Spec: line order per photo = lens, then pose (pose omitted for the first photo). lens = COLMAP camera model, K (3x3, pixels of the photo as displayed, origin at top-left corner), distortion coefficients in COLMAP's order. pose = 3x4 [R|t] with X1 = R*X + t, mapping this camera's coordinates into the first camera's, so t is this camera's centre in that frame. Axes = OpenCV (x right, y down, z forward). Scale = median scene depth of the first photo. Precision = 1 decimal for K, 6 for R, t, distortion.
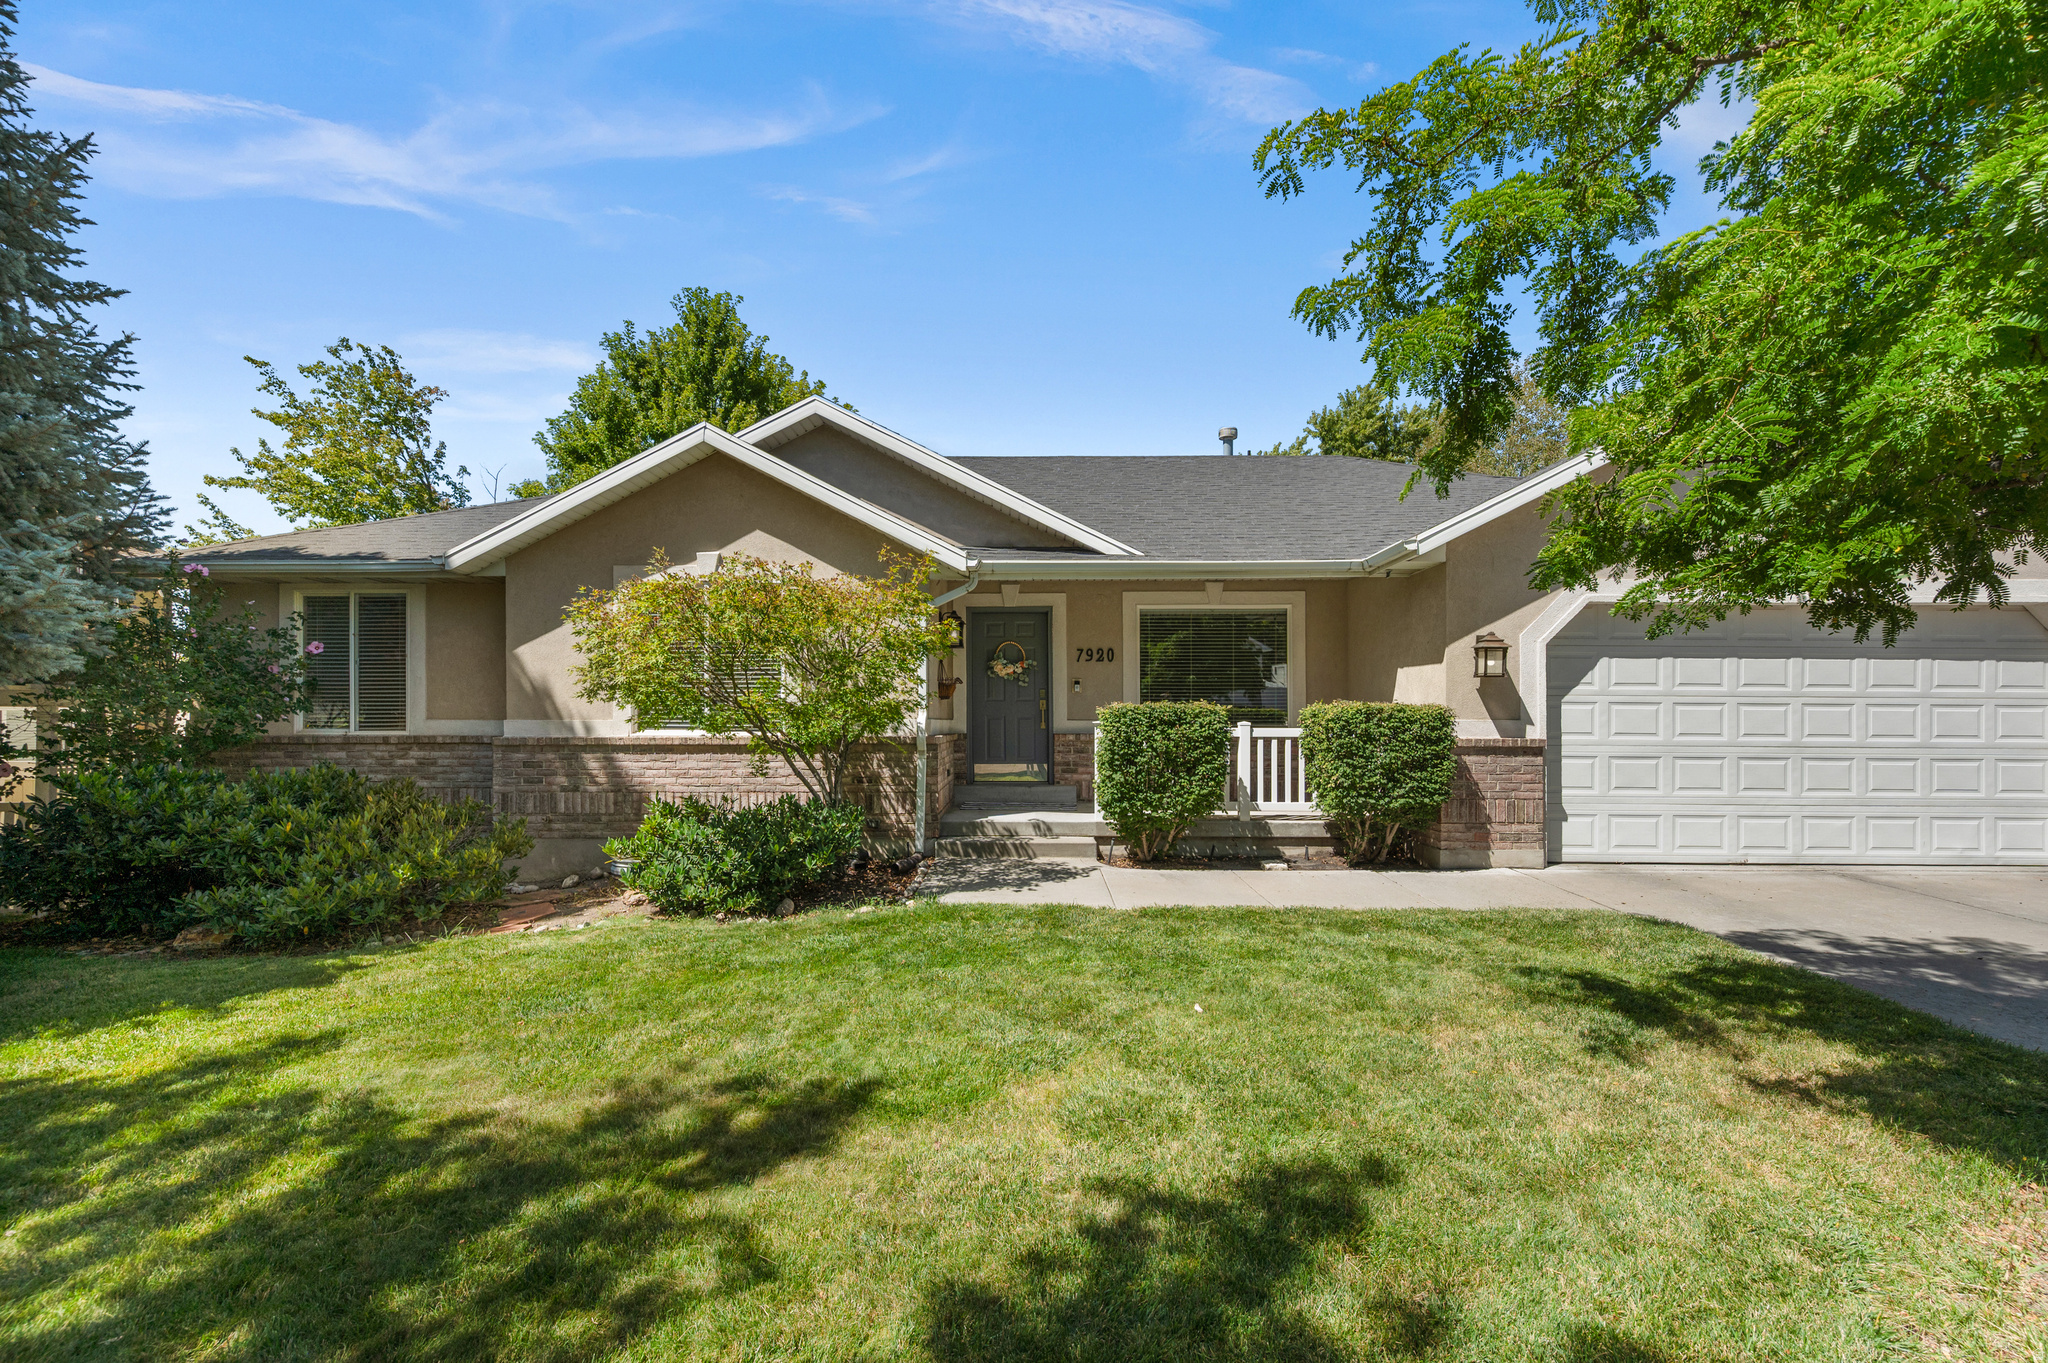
lens RADIAL K [[825.0, 0, 1012.4], [0, 825.0, 708.5], [0, 0, 1]] dist [-0.003804, 0.000639]
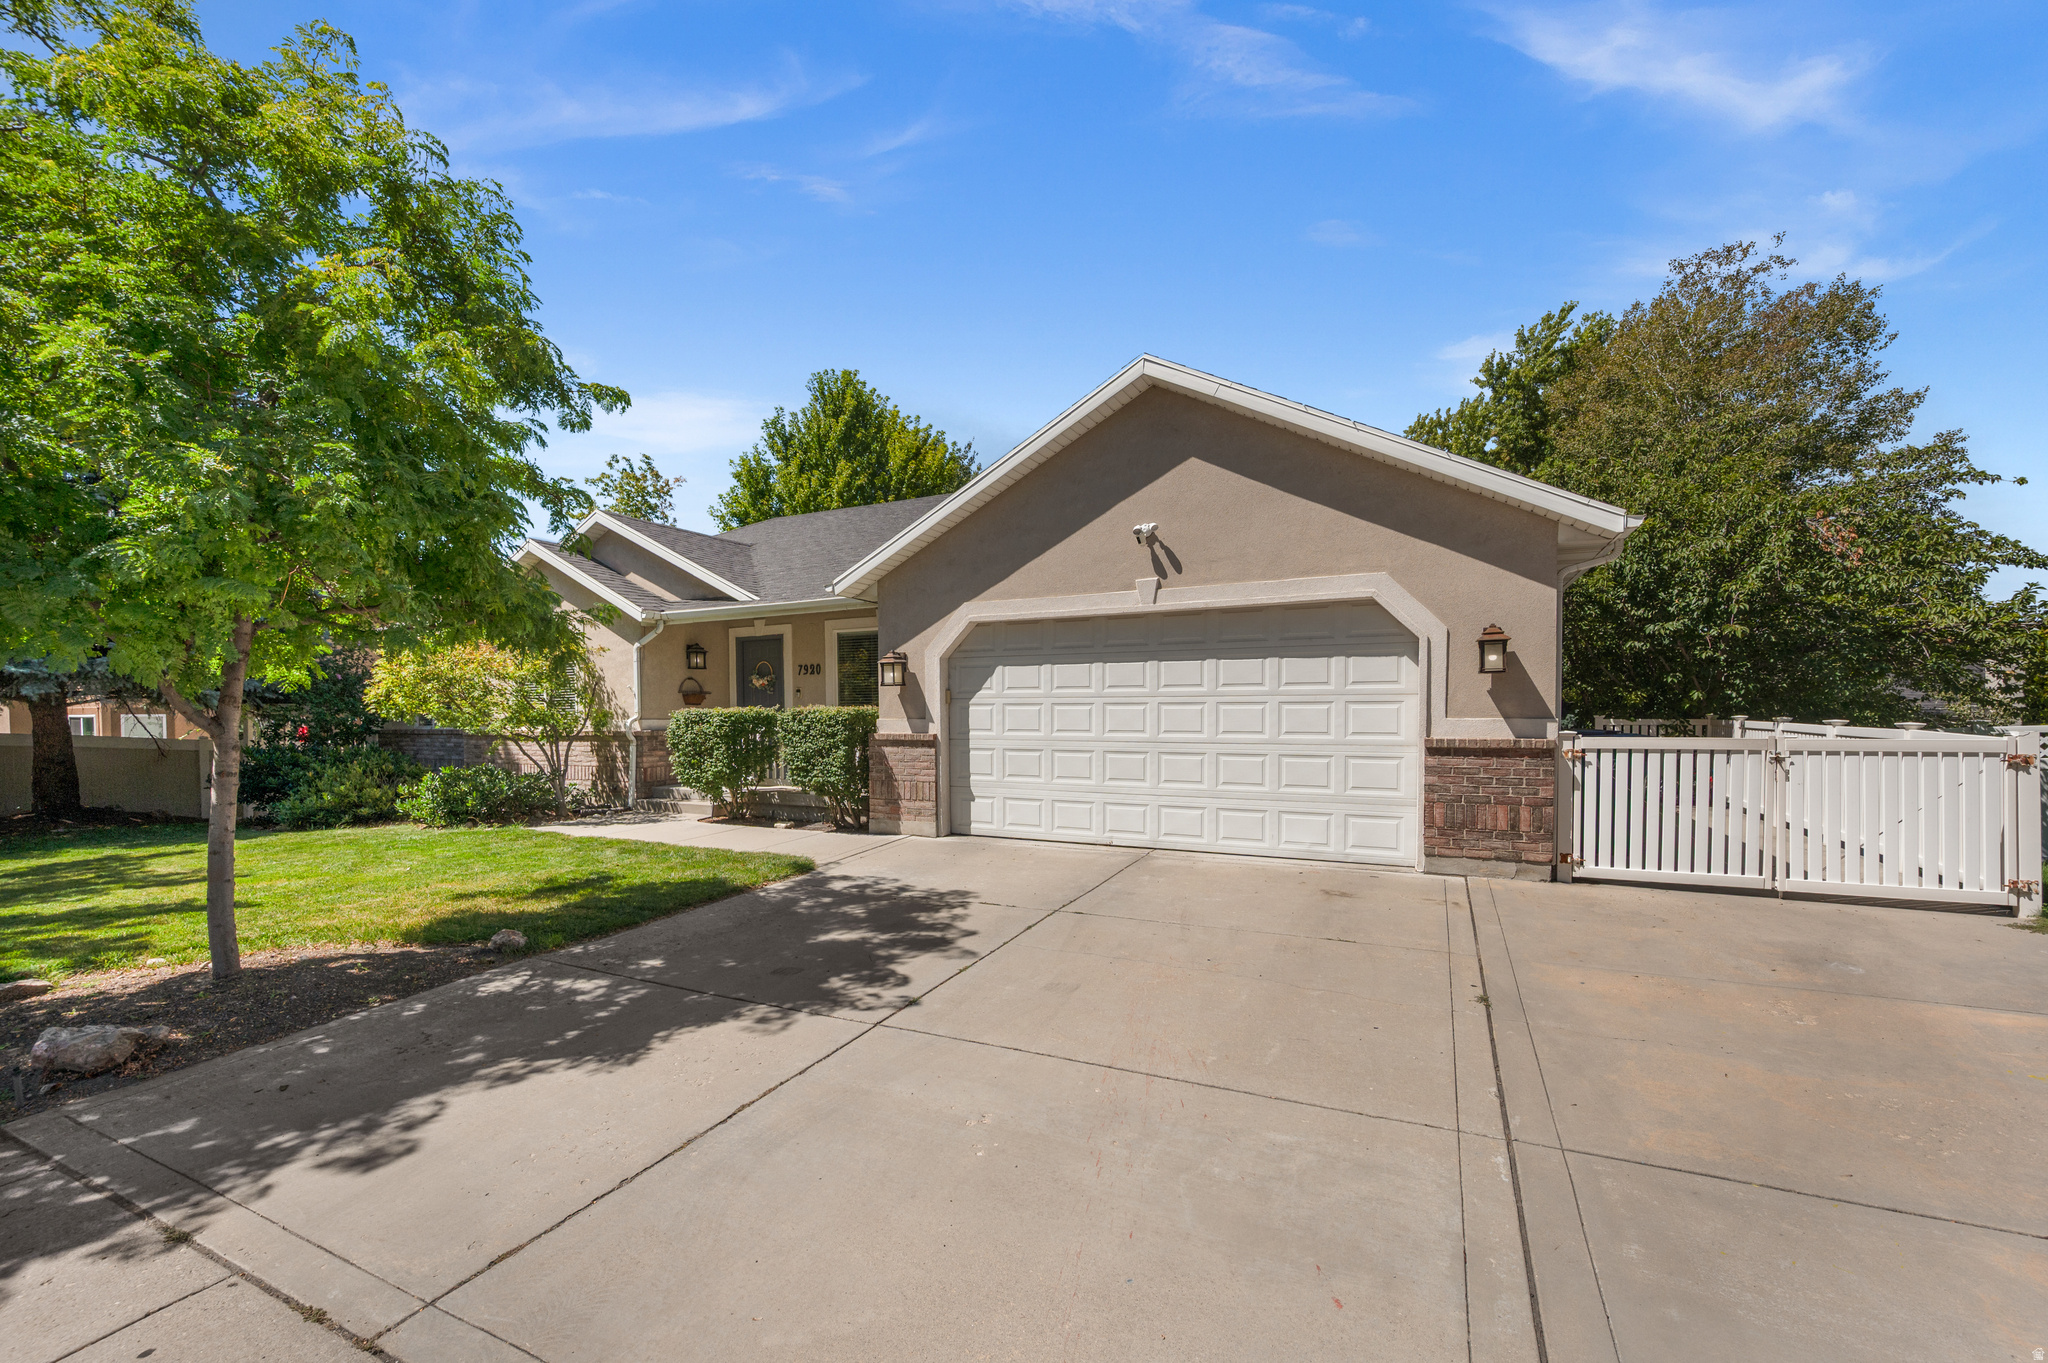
lens RADIAL K [[825.0, 0, 998.5], [0, 825.0, 728.7], [0, 0, 1]] dist [-0.003804, 0.000639]
pose [[0.902722, 0.001458, -0.430221, 1.239504], [0.011401, 0.999562, 0.027312, -0.003738], [0.430073, -0.029560, 0.902310, -0.083723]]
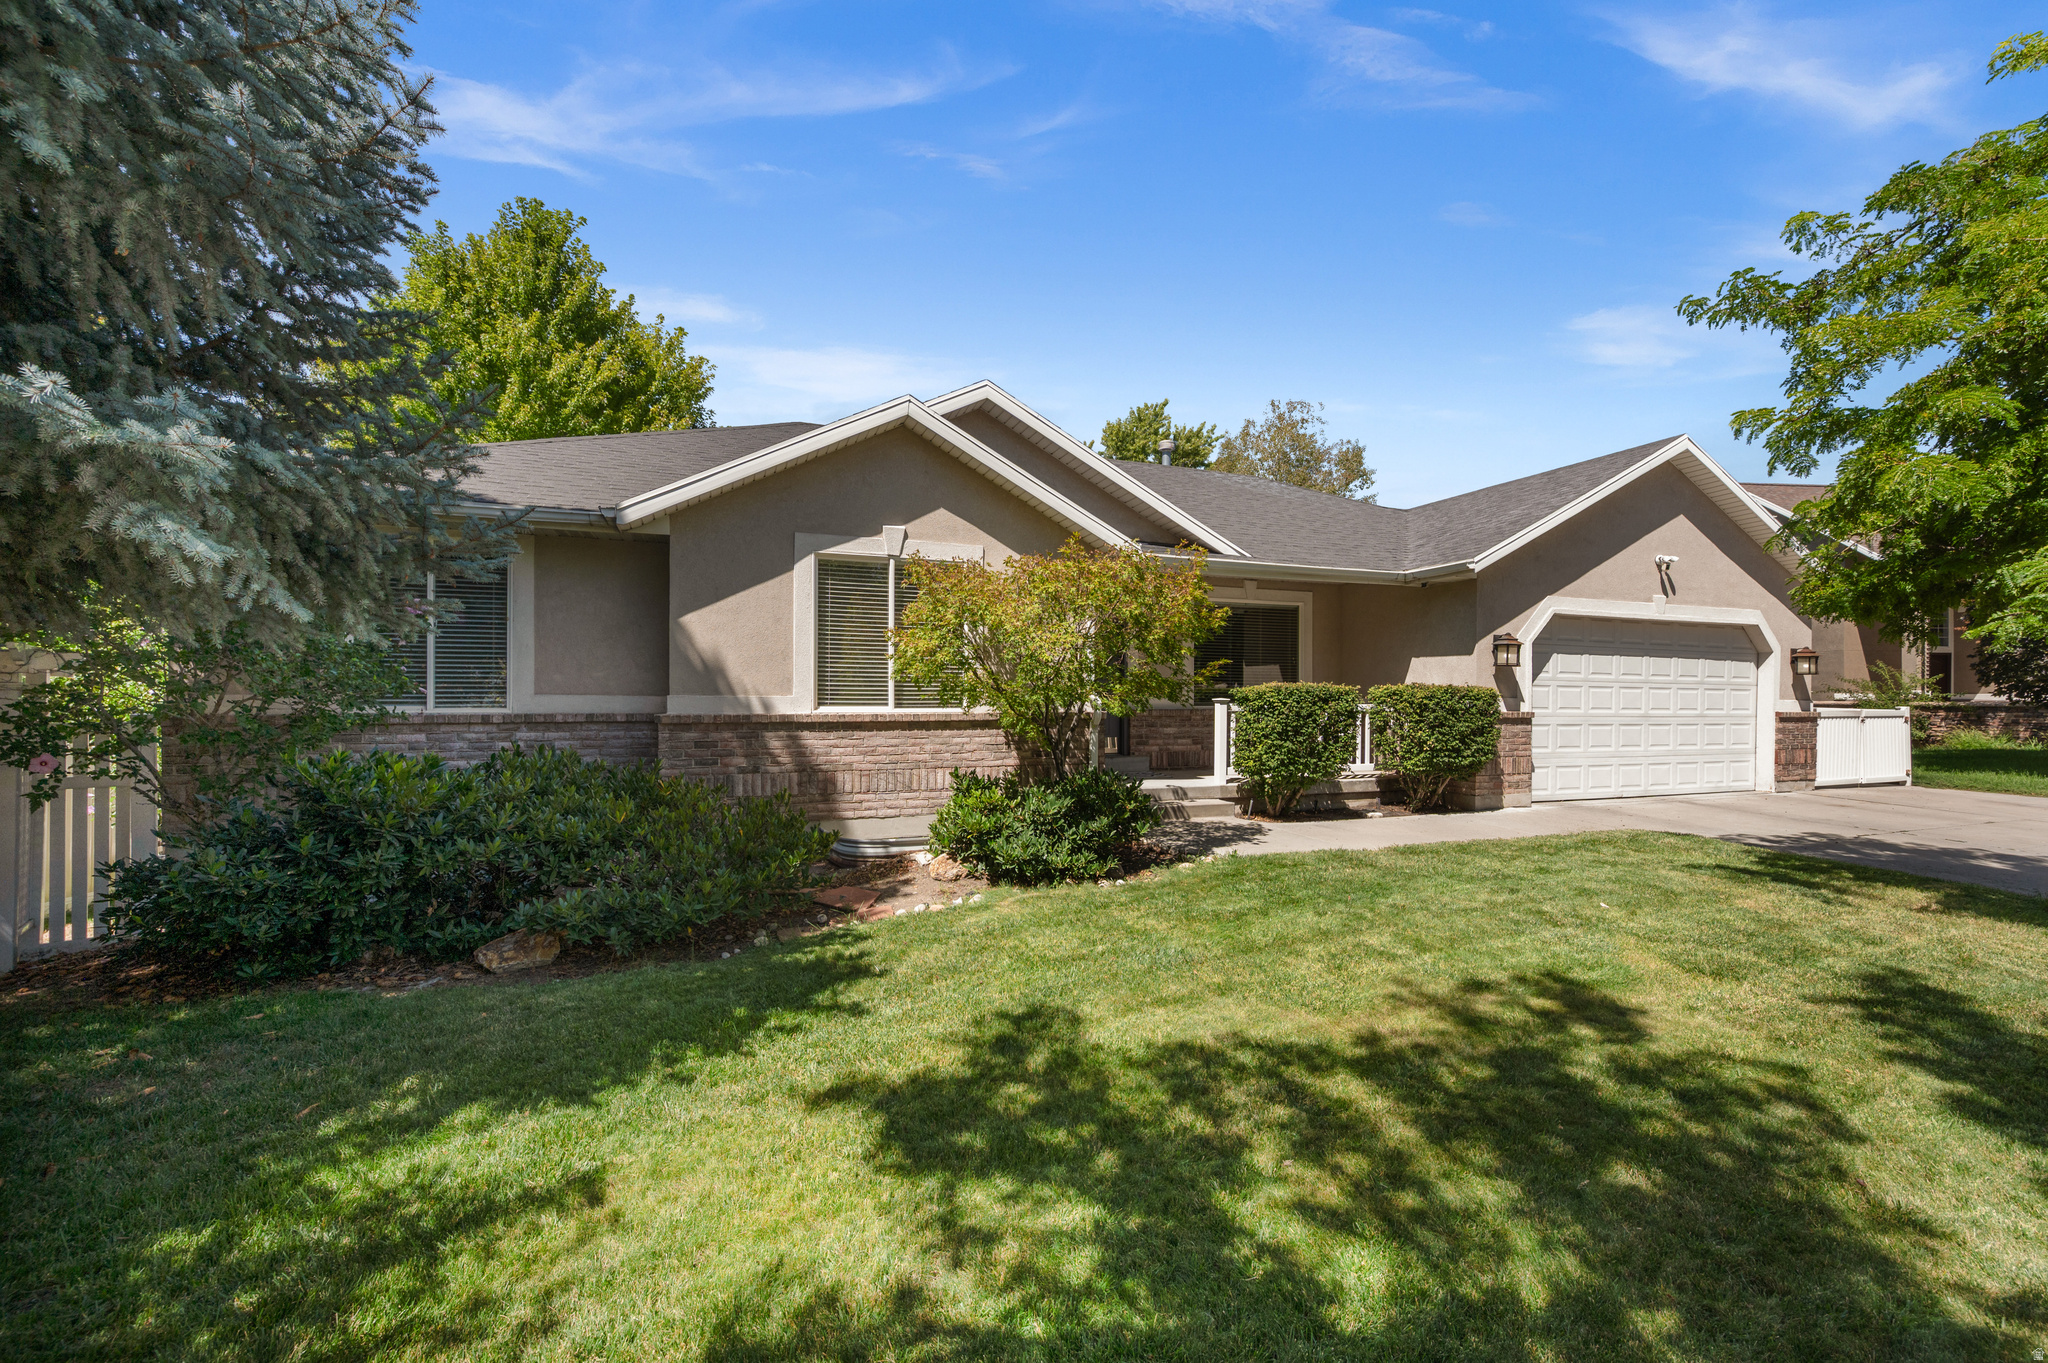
lens RADIAL K [[825.0, 0, 983.8], [0, 825.0, 688.8], [0, 0, 1]] dist [-0.003804, 0.000639]
pose [[0.935067, 0.006071, 0.354420, -0.676535], [-0.007359, 0.999970, 0.002288, 0.001839], [-0.354395, -0.004747, 0.935084, 0.041547]]
